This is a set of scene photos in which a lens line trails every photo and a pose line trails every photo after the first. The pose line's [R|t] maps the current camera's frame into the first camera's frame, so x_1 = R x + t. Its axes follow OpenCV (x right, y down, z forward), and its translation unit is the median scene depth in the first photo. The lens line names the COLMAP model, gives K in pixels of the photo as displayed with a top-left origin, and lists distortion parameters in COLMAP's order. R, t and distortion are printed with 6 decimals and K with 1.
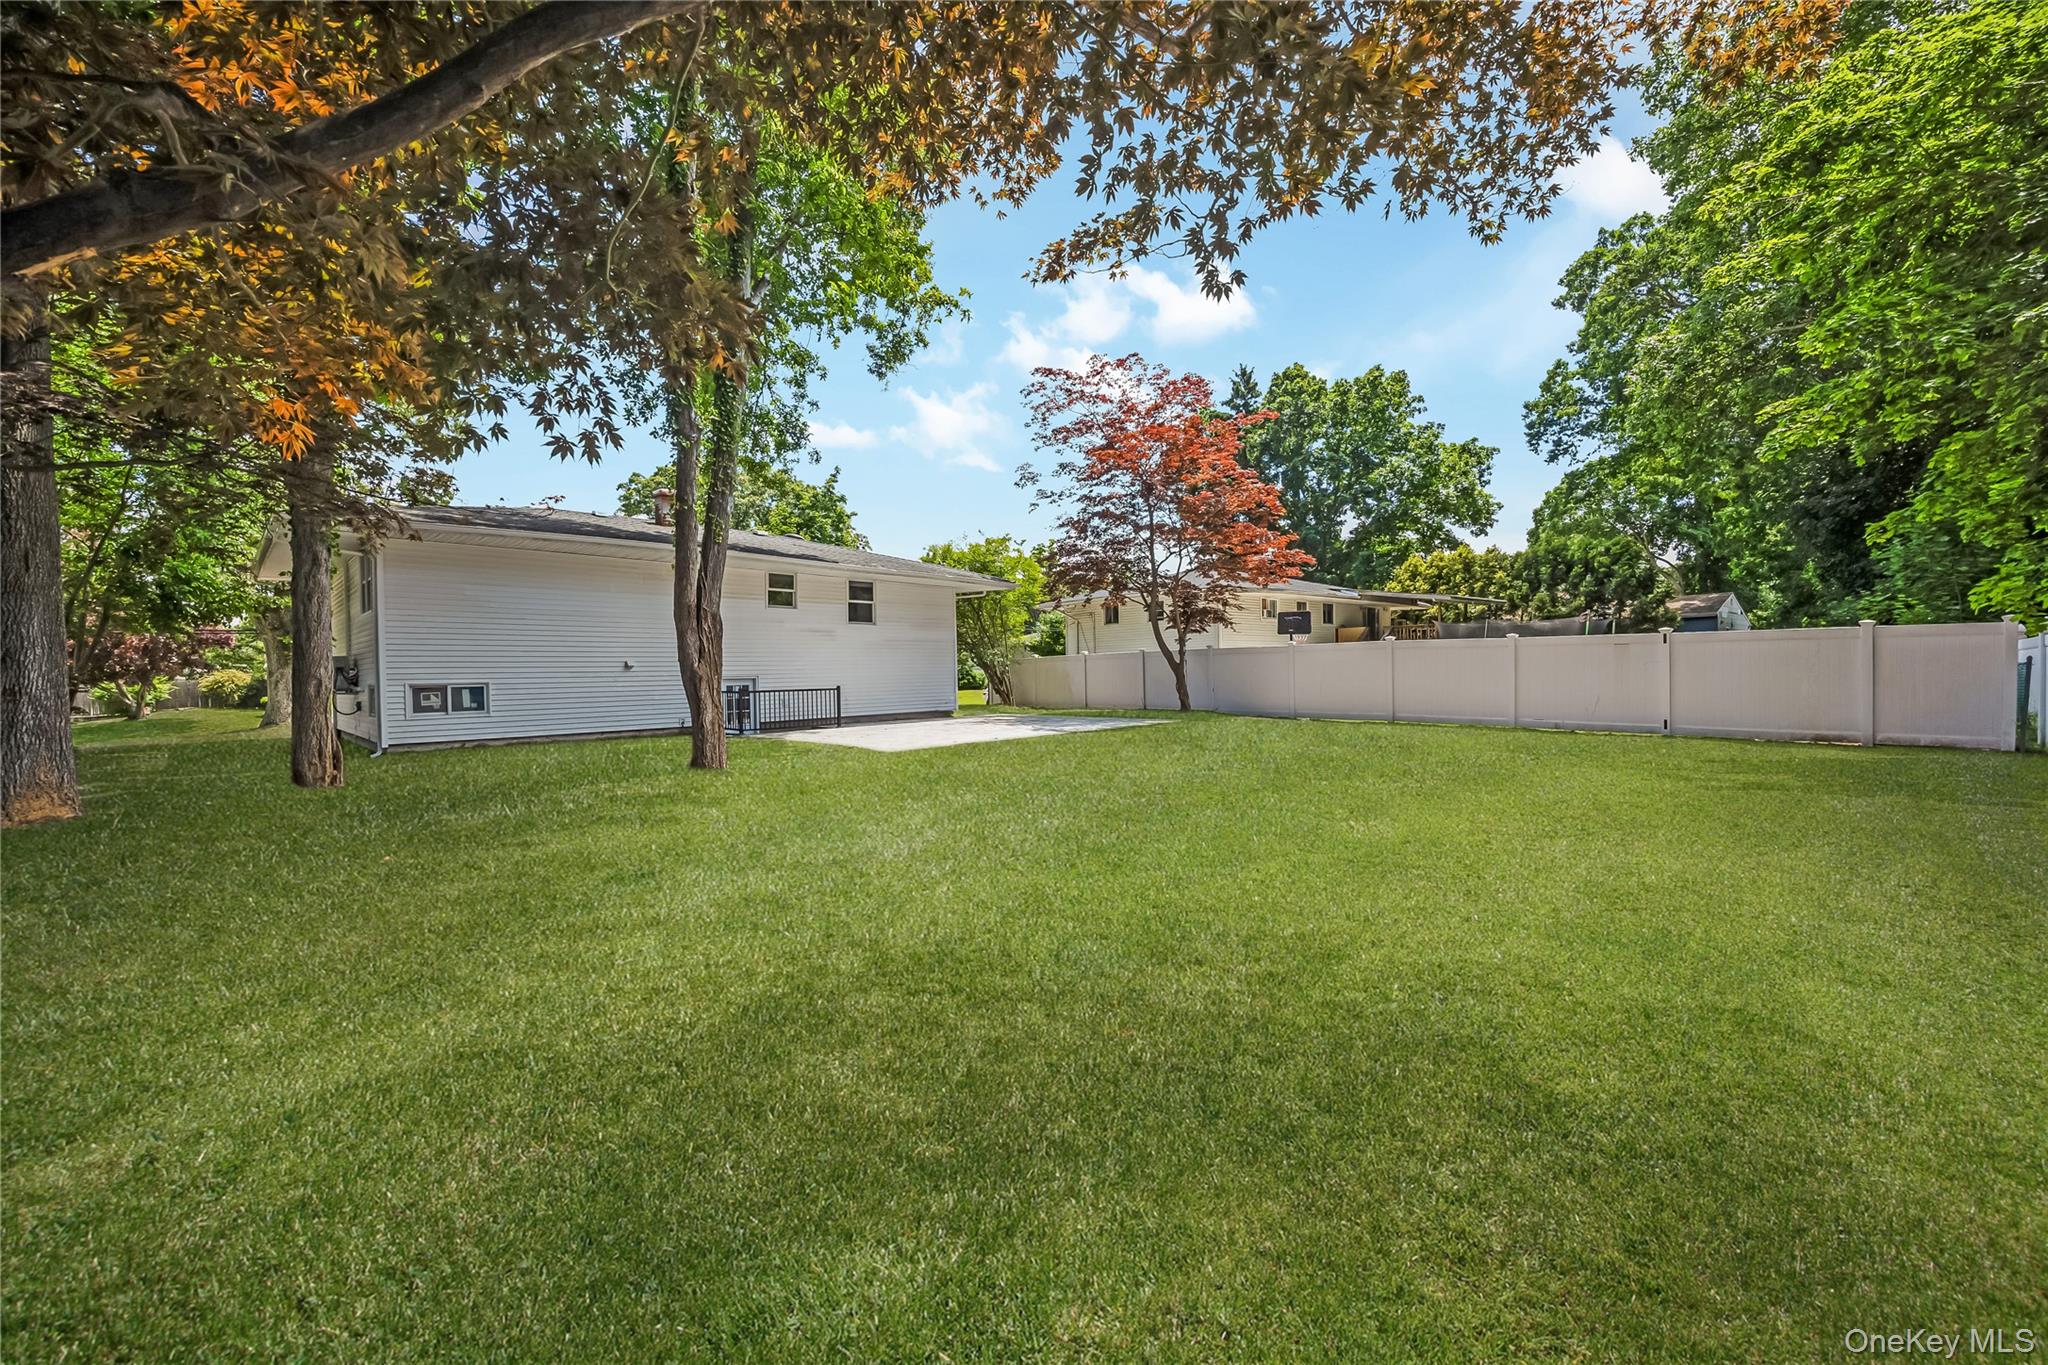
lens RADIAL K [[787.8, 0, 1021.2], [0, 787.8, 686.9], [0, 0, 1]] dist [-0.001358, -0.000340]
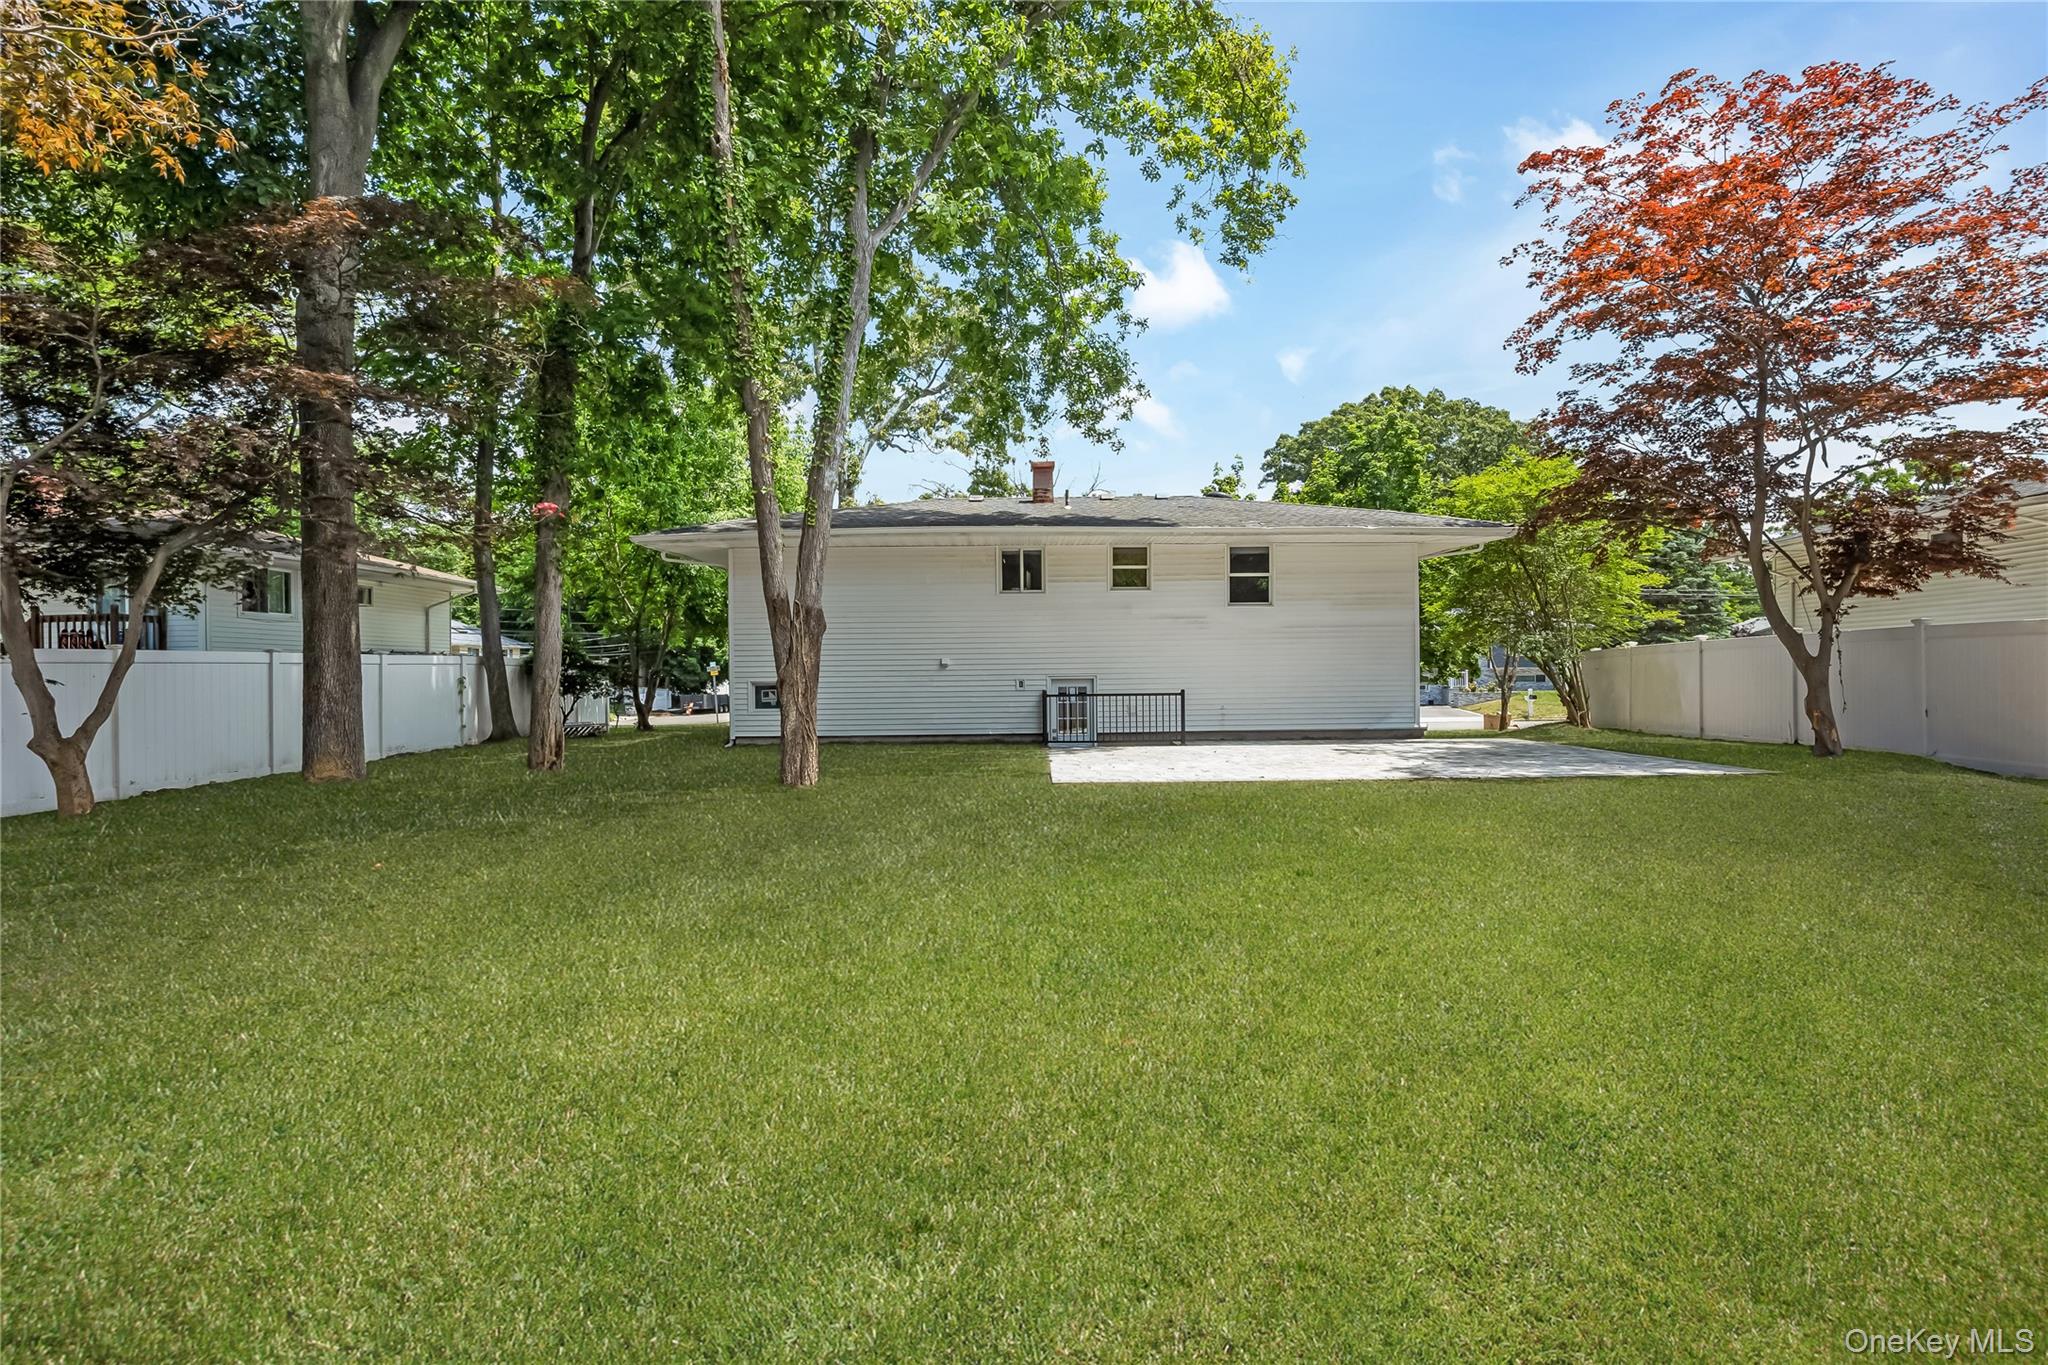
lens RADIAL K [[987.0, 0, 1023.9], [0, 987.0, 657.2], [0, 0, 1]] dist [0.000175, 0.000056]
pose [[0.705420, -0.002609, -0.708785, 0.291778], [-0.017528, 0.999623, -0.021124, -0.008905], [0.708573, 0.027324, 0.705108, 0.205130]]
